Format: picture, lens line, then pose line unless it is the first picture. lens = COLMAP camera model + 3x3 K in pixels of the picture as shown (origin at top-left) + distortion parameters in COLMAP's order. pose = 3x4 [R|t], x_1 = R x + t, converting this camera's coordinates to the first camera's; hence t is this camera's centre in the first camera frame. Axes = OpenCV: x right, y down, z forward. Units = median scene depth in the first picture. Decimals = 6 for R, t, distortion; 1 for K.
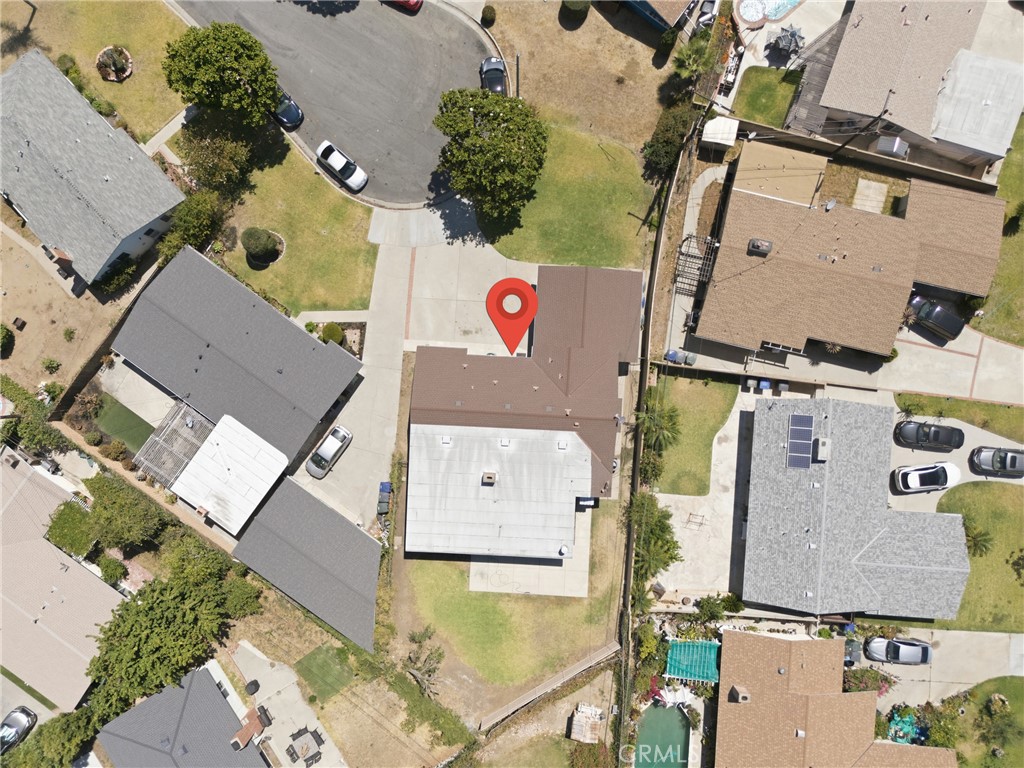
lens RADIAL K [[757.8, 0, 506.2], [0, 757.8, 370.0], [0, 0, 1]] dist [0.086510, -0.091405]
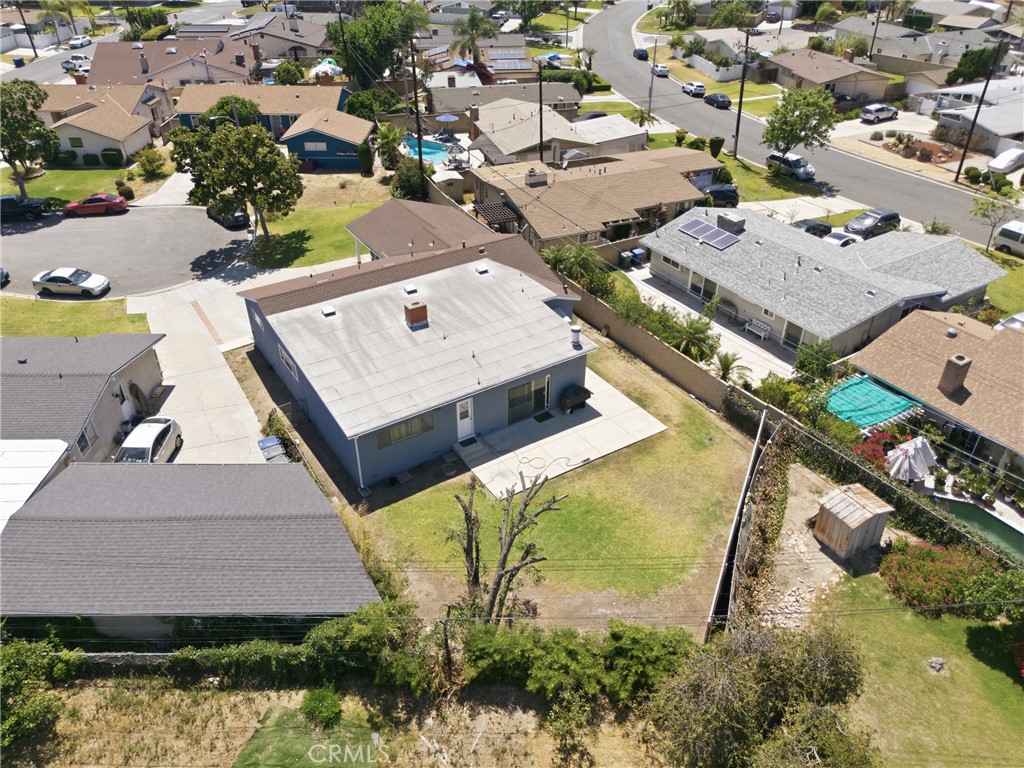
lens RADIAL K [[757.8, 0, 506.2], [0, 757.8, 370.0], [0, 0, 1]] dist [0.086510, -0.091405]
pose [[0.815527, -0.306670, 0.490784, -0.273435], [0.578688, 0.440799, -0.686160, 0.610960], [-0.005913, 0.843593, 0.536950, 0.644641]]
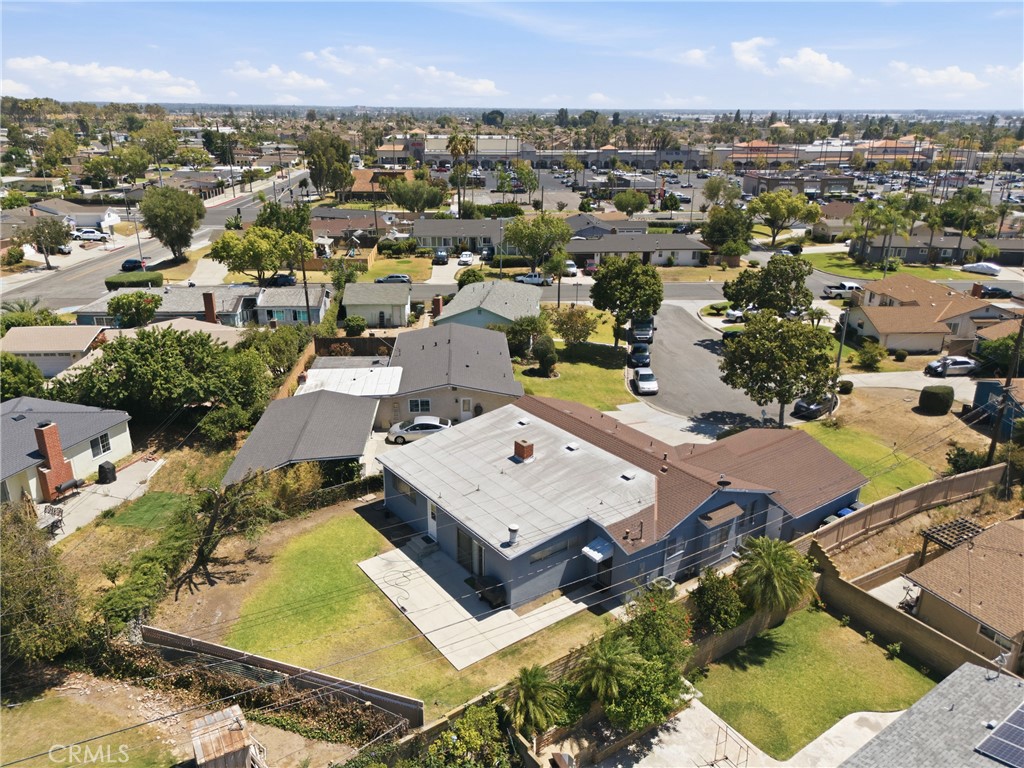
lens RADIAL K [[737.4, 0, 510.7], [0, 737.4, 412.6], [0, 0, 1]] dist [0.047042, -0.001140]
pose [[0.643525, 0.310315, -0.699700, 0.424827], [-0.765154, 0.236478, -0.598847, 0.529936], [-0.020368, 0.920751, 0.389618, 0.643744]]
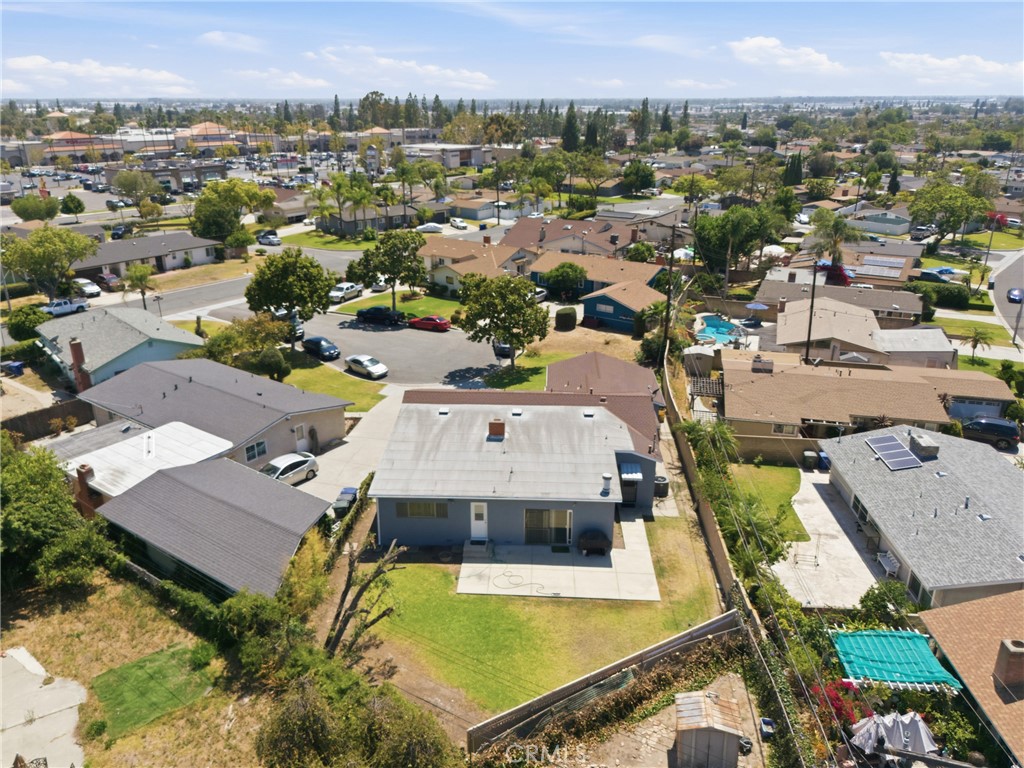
lens RADIAL K [[757.8, 0, 506.2], [0, 757.8, 370.0], [0, 0, 1]] dist [0.086510, -0.091405]
pose [[0.999934, 0.011076, 0.003092, -0.014633], [-0.000784, 0.333928, -0.942598, 0.784117], [-0.011473, 0.942533, 0.333915, 0.644047]]
